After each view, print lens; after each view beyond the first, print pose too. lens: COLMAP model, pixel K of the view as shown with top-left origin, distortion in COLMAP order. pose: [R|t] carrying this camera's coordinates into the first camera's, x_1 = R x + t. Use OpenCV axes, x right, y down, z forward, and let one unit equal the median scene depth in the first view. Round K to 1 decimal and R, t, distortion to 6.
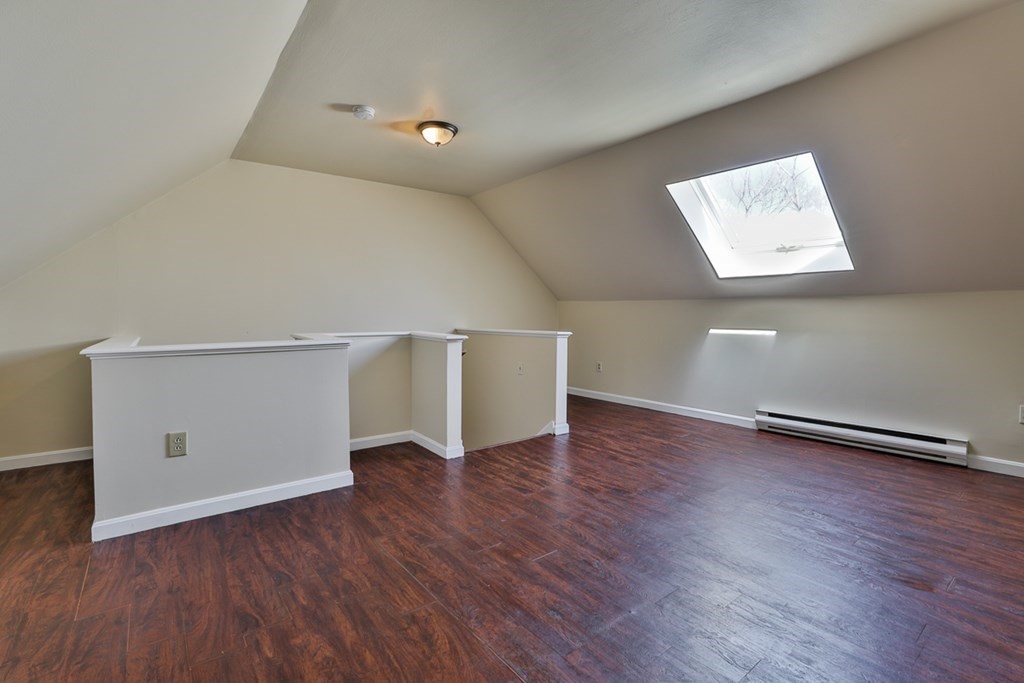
lens RADIAL K [[475.0, 0, 522.1], [0, 475.0, 330.6], [0, 0, 1]] dist [-0.040914, 0.009930]
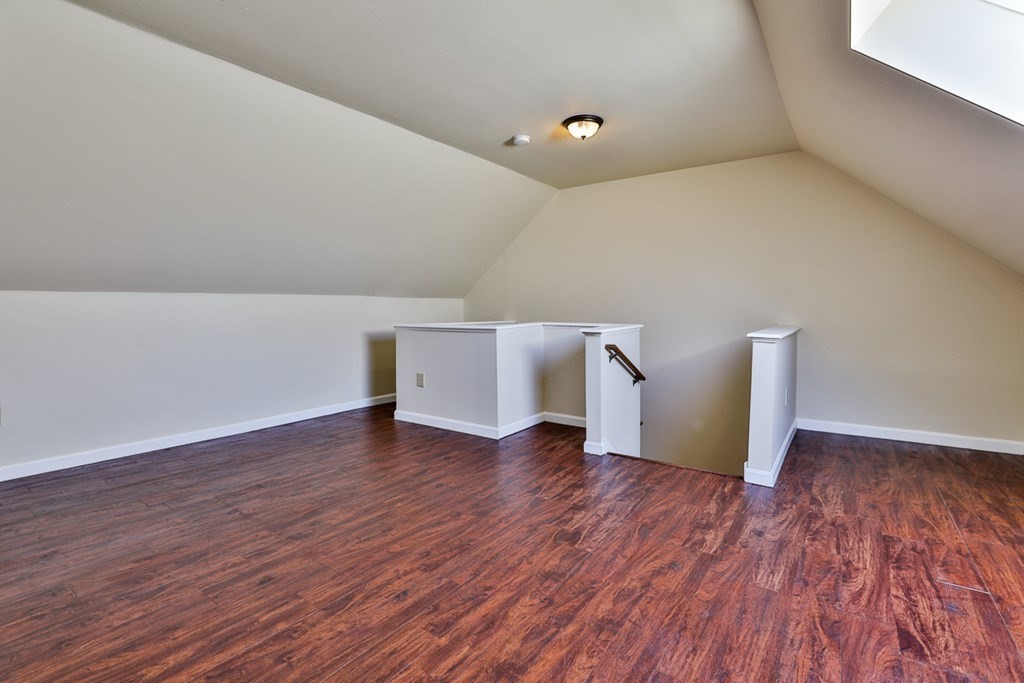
lens RADIAL K [[475.0, 0, 521.5], [0, 475.0, 345.5], [0, 0, 1]] dist [-0.040914, 0.009930]
pose [[0.292834, 0.085197, -0.952360, 0.848809], [-0.034711, 0.996313, 0.078456, -0.036381], [0.955533, 0.010082, 0.294712, 0.640133]]
